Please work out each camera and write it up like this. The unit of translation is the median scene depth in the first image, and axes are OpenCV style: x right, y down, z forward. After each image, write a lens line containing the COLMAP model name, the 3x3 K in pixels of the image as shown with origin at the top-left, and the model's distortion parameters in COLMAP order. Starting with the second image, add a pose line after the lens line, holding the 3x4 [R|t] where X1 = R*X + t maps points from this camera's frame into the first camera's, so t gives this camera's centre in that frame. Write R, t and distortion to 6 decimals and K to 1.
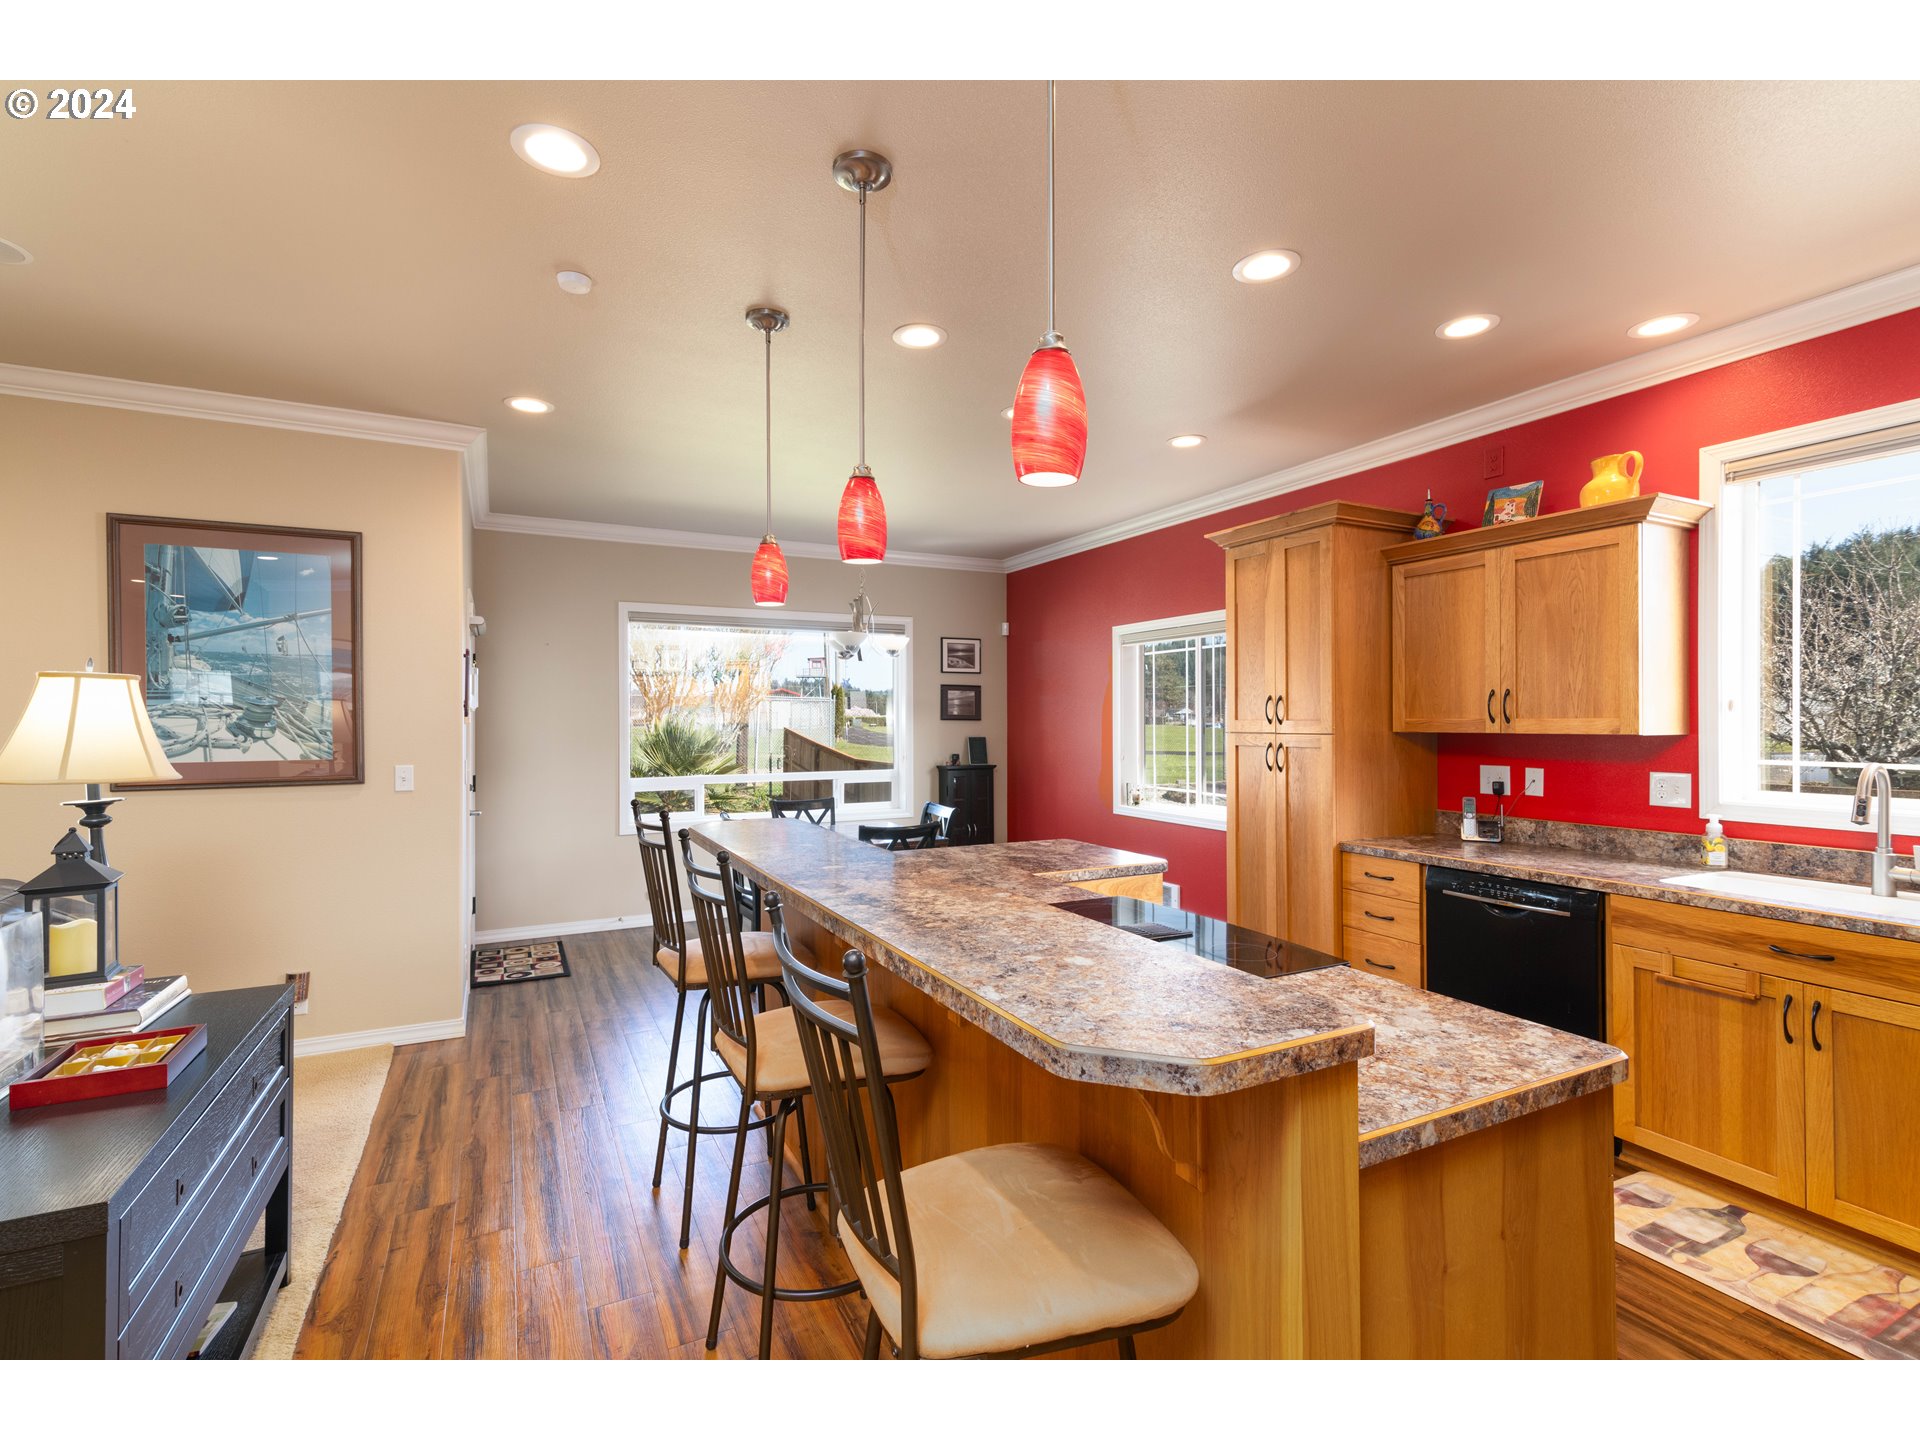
lens RADIAL K [[880.5, 0, 960.0], [0, 880.5, 720.0], [0, 0, 1]] dist [-0.000593, -0.000468]
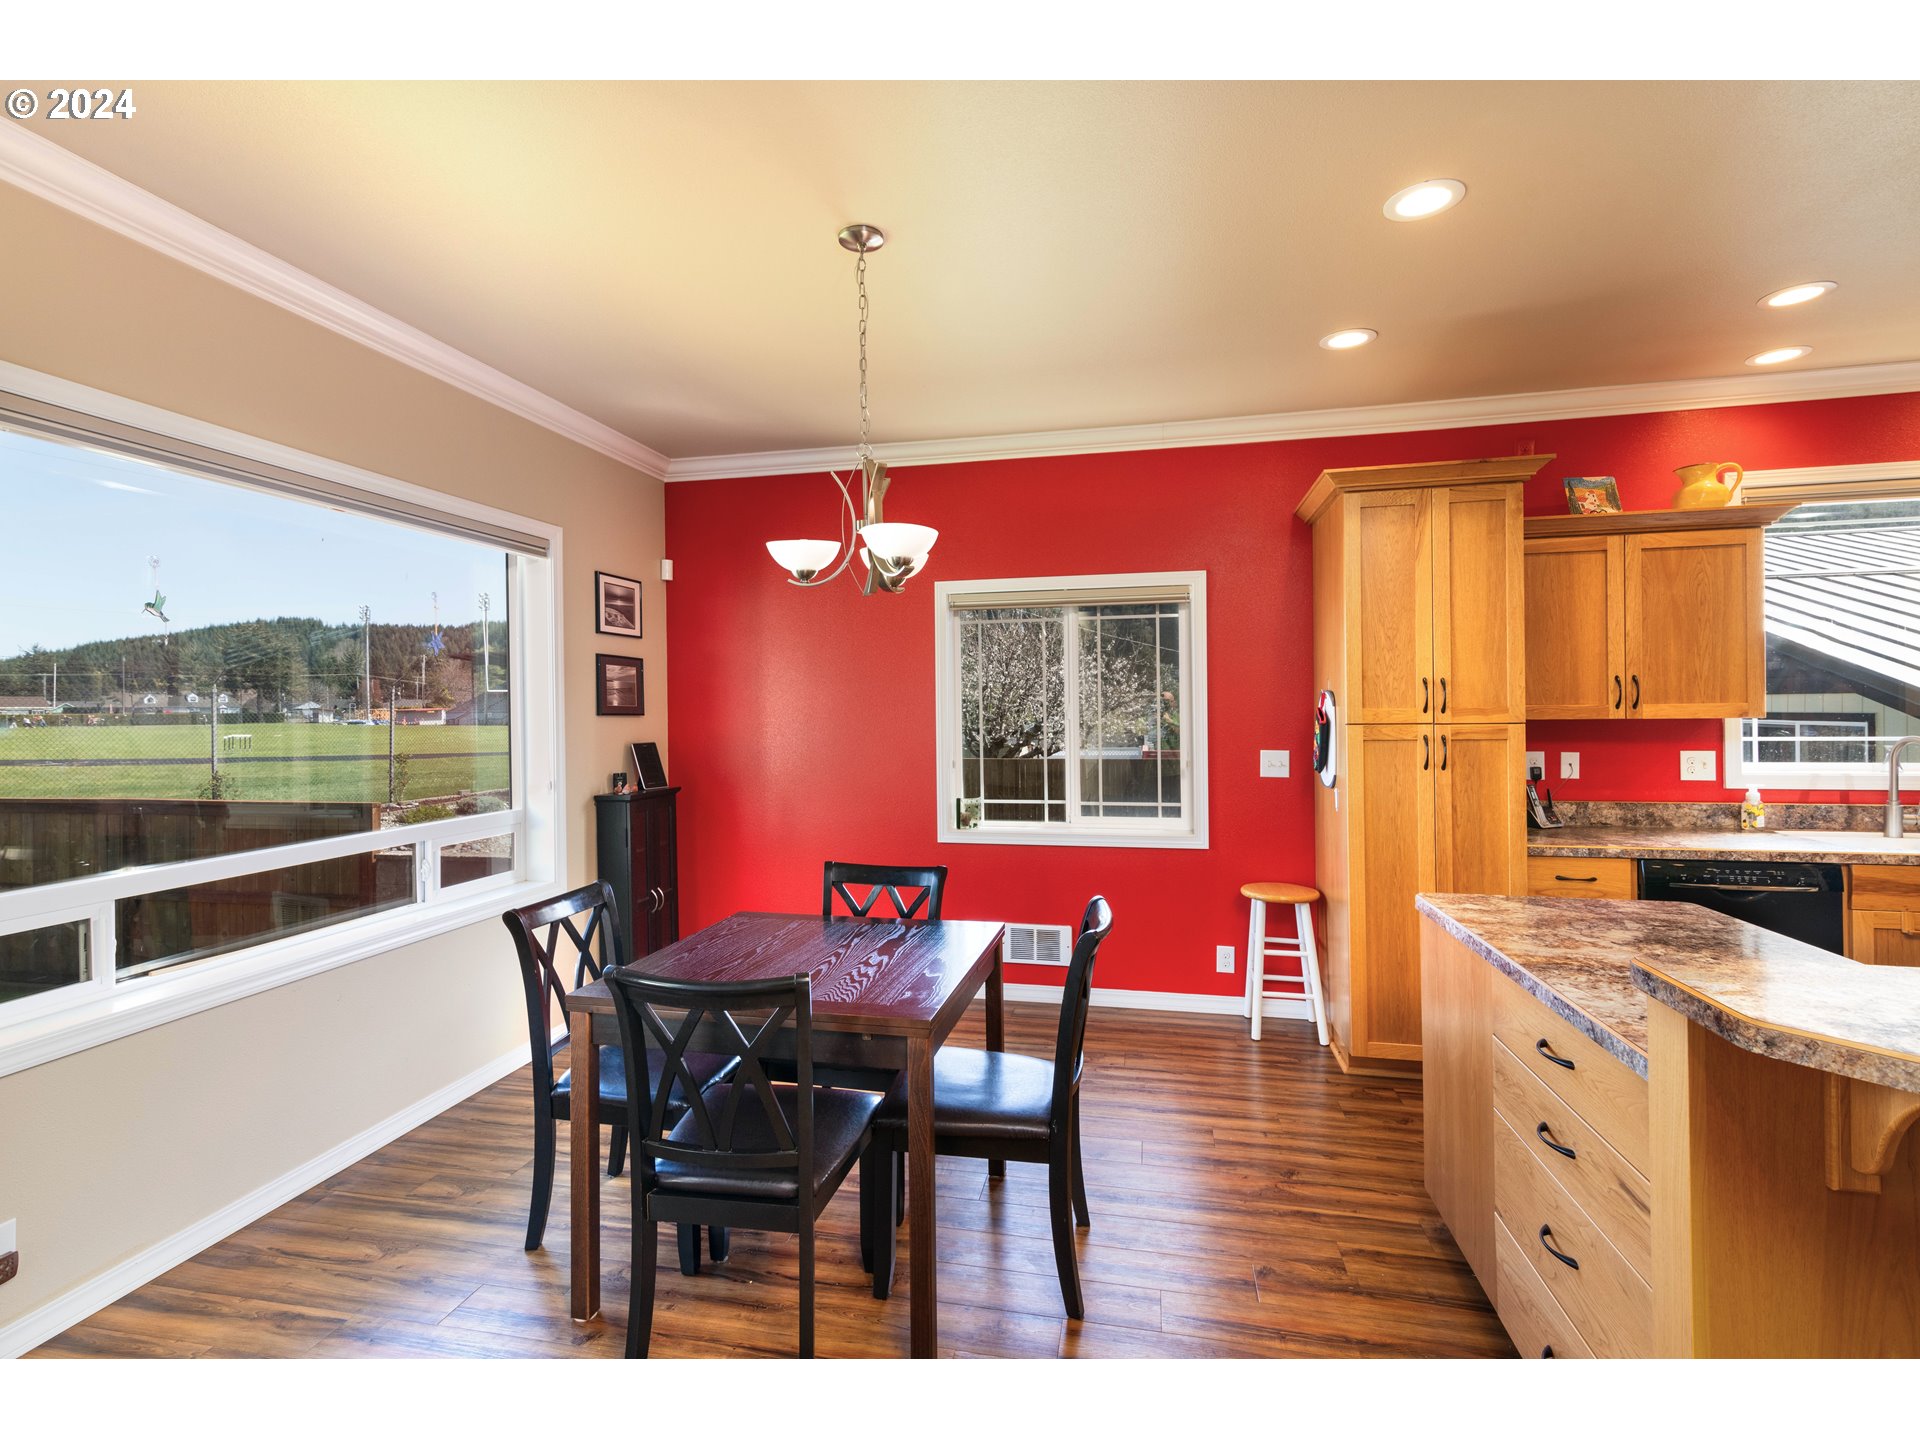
lens RADIAL K [[882.2, 0, 961.6], [0, 882.2, 718.1], [0, 0, 1]] dist [0.012021, -0.000211]
pose [[0.633373, -0.012252, 0.773750, -0.636434], [0.009587, 0.999922, 0.007986, -0.001418], [-0.773787, 0.002360, 0.633441, 0.914149]]
